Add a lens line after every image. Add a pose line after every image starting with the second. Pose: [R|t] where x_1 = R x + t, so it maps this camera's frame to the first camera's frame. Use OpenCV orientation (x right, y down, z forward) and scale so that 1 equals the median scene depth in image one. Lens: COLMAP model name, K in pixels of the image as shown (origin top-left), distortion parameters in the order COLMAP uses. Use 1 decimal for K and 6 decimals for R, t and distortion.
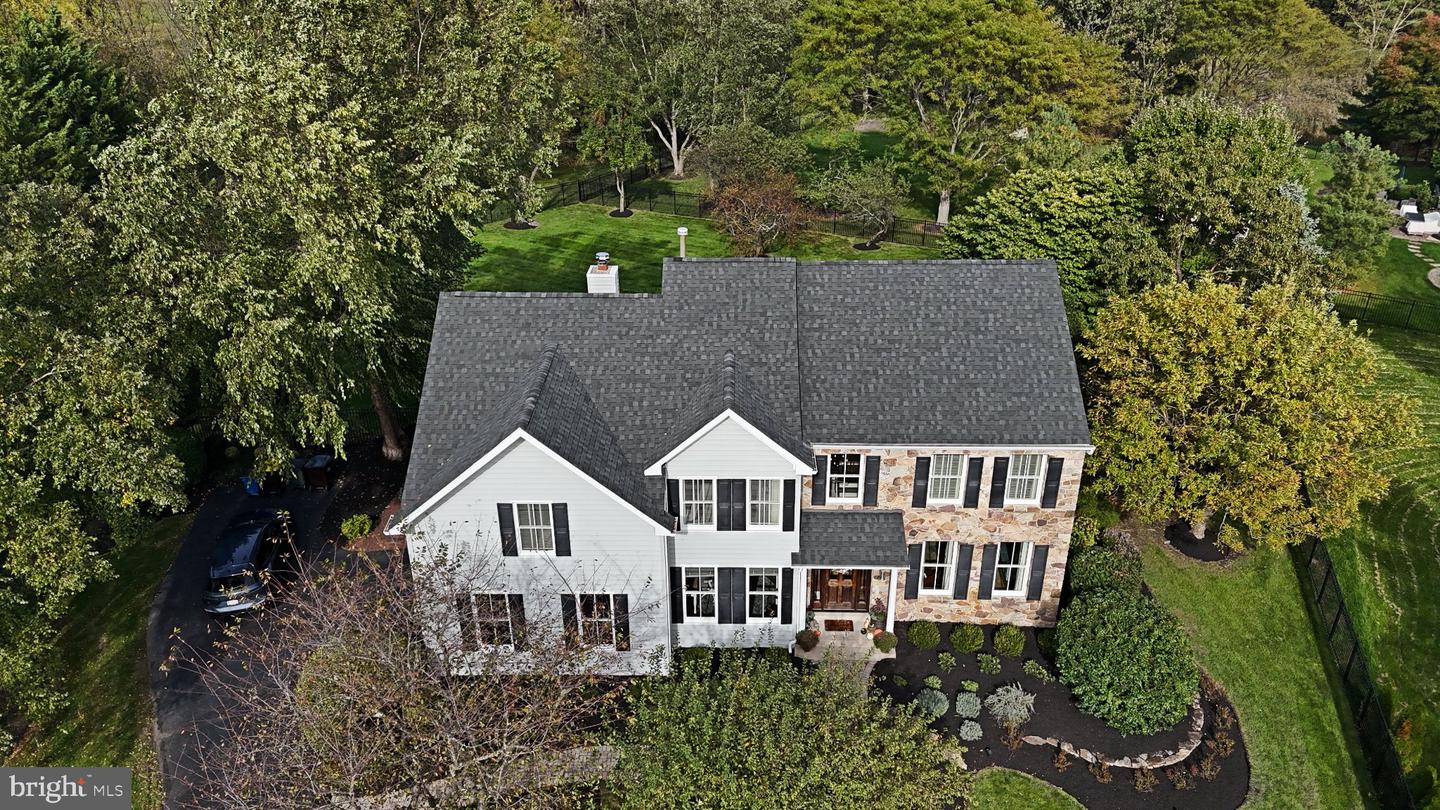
lens RADIAL K [[1063.6, 0, 721.3], [0, 1063.6, 406.6], [0, 0, 1]] dist [0.079270, -0.076974]
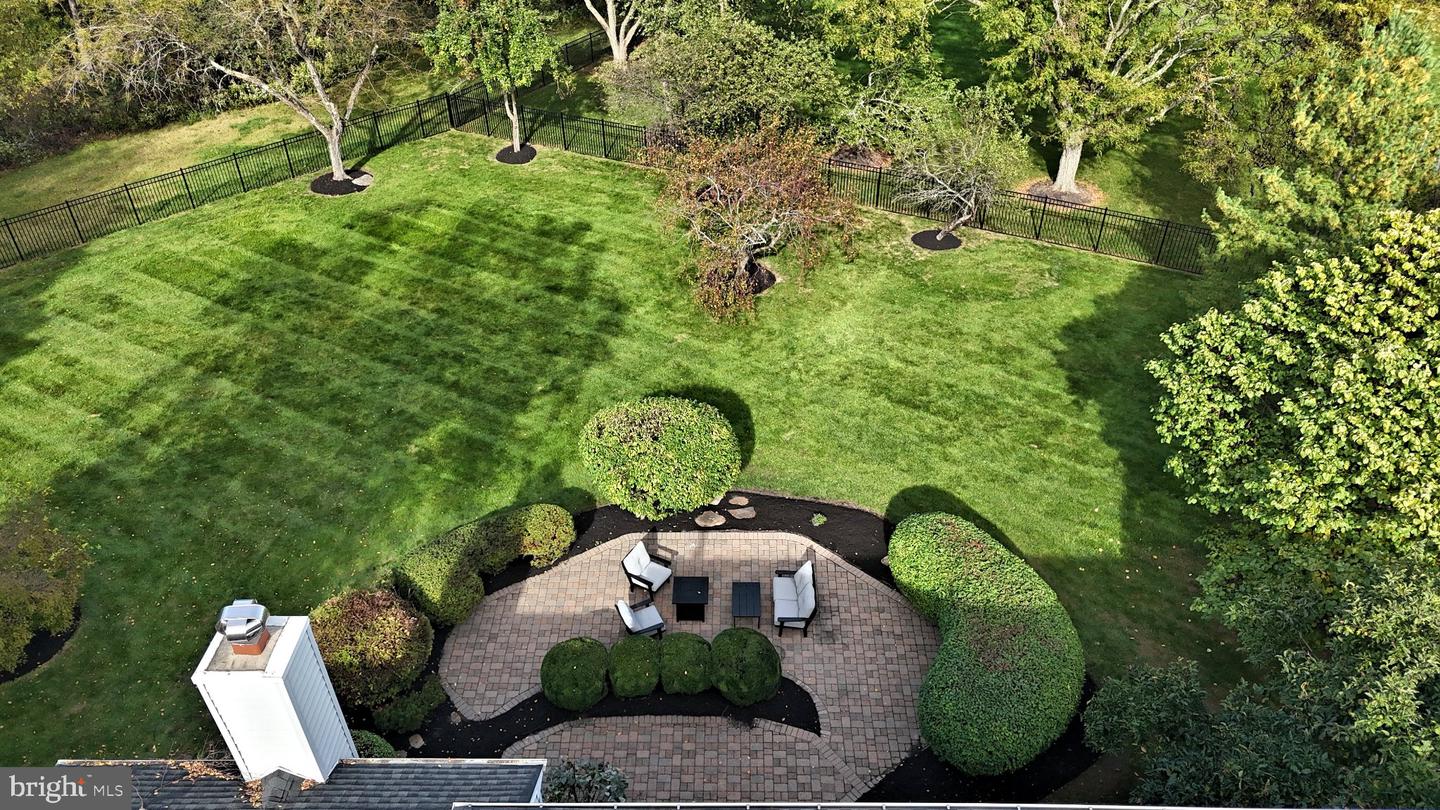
lens RADIAL K [[1063.6, 0, 716.7], [0, 1063.6, 395.3], [0, 0, 1]] dist [0.079270, -0.076974]
pose [[0.999987, -0.005019, 0.000692, 0.041681], [0.004841, 0.986787, 0.161948, -0.345582], [-0.001495, -0.161942, 0.986799, 0.923350]]
